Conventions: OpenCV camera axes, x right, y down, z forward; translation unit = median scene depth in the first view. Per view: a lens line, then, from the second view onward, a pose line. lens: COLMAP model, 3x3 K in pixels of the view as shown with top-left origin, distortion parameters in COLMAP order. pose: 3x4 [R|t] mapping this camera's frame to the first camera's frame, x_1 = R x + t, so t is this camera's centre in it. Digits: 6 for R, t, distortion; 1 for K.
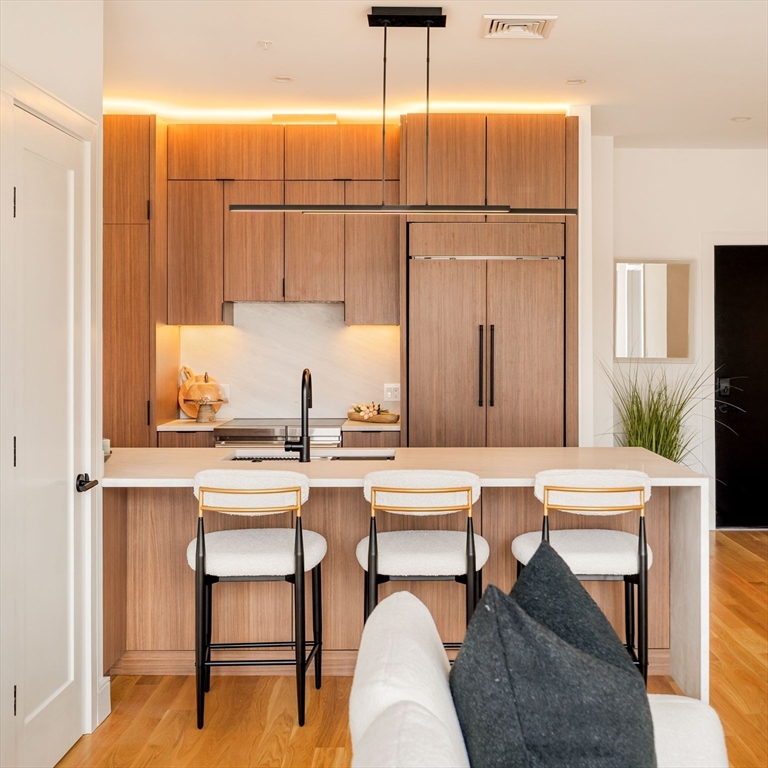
lens RADIAL K [[978.1, 0, 384.0], [0, 978.1, 384.0], [0, 0, 1]] dist [-0.002586, 0.011846]
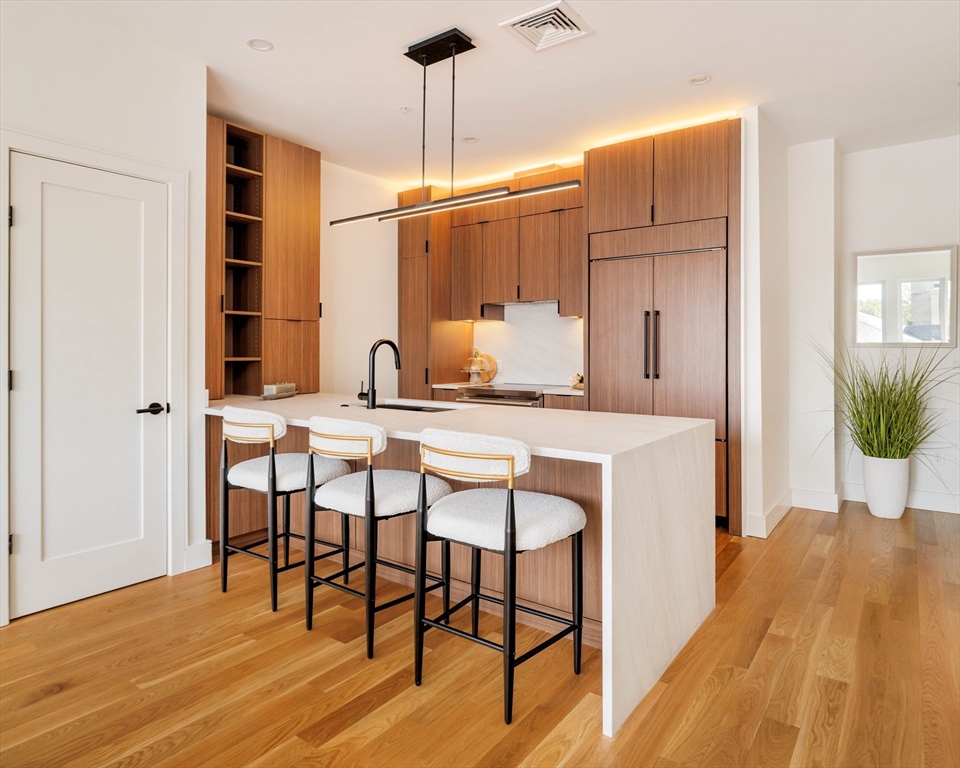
lens RADIAL K [[532.0, 0, 476.9], [0, 532.0, 357.8], [0, 0, 1]] dist [-0.001438, 0.001037]
pose [[0.800236, 0.006352, -0.599652, 0.322185], [-0.023863, 0.999489, -0.021258, 0.015841], [0.599211, 0.031321, 0.799979, 0.352203]]
